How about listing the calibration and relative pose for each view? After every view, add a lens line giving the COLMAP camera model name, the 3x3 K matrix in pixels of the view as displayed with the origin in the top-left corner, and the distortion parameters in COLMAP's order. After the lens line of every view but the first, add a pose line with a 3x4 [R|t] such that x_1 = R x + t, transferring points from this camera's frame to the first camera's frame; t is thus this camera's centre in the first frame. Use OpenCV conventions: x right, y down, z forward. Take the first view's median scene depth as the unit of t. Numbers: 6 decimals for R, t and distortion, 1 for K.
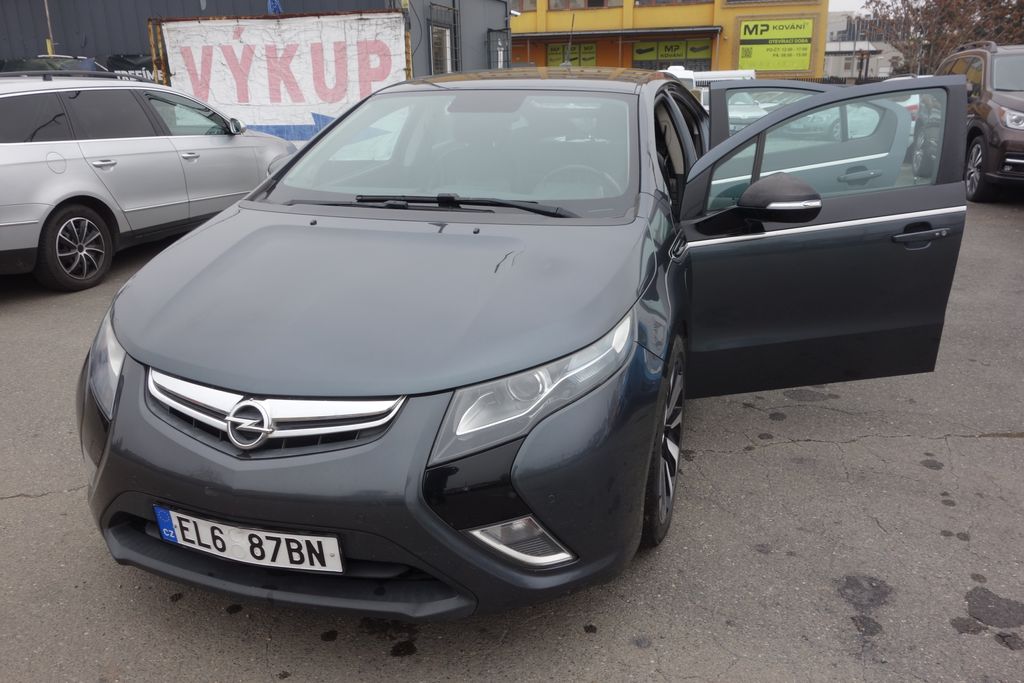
lens RADIAL K [[814.9, 0, 515.2], [0, 814.9, 341.7], [0, 0, 1]] dist [-0.002423, 0.002685]
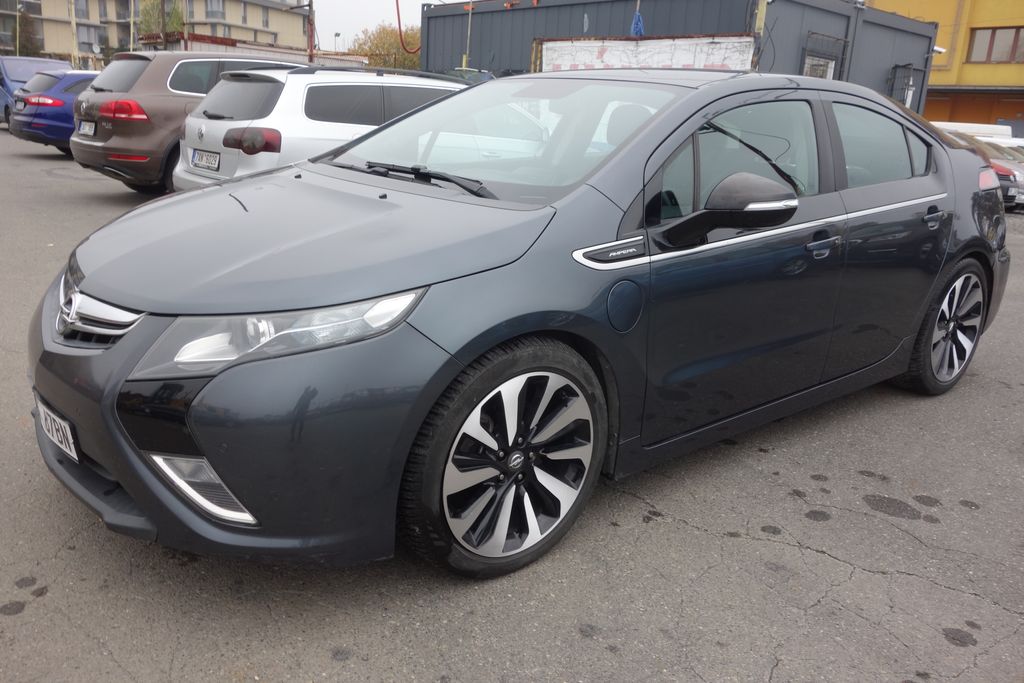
lens RADIAL K [[814.9, 0, 509.4], [0, 814.9, 344.5], [0, 0, 1]] dist [-0.002423, 0.002685]
pose [[0.842720, 0.210442, -0.495517, 0.174998], [-0.232360, 0.972466, 0.017827, -0.004691], [0.485625, 0.100115, 0.868415, 0.072140]]
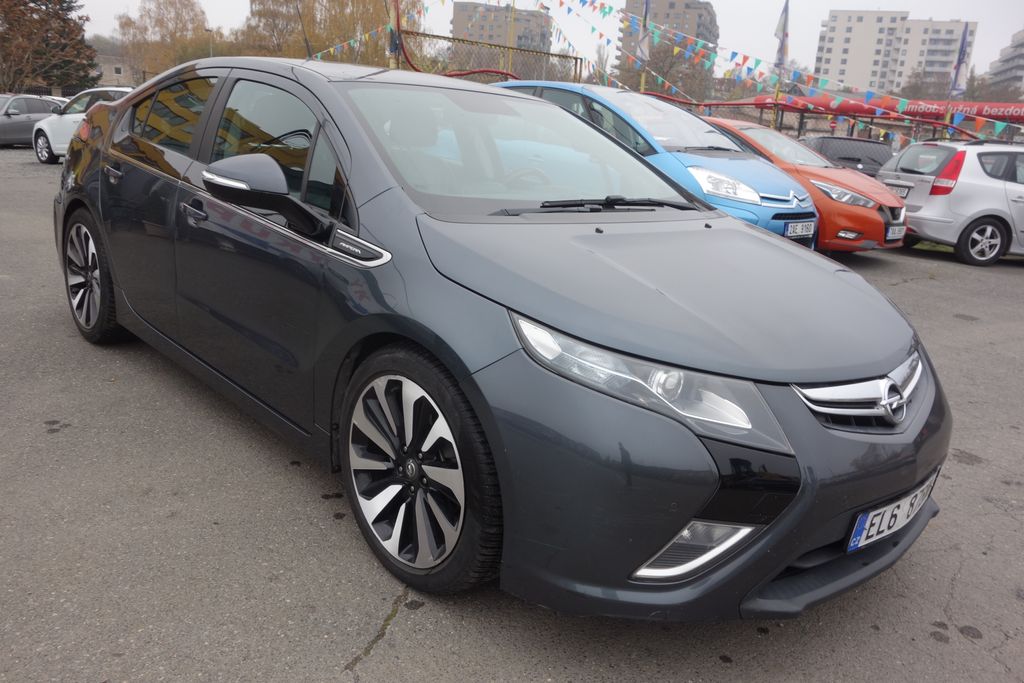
lens RADIAL K [[814.9, 0, 514.8], [0, 814.9, 341.2], [0, 0, 1]] dist [-0.002423, 0.002685]
pose [[0.480740, -0.181852, 0.857799, -0.339776], [0.194098, 0.976060, 0.098144, -0.041465], [-0.855111, 0.119315, 0.504529, 0.199284]]
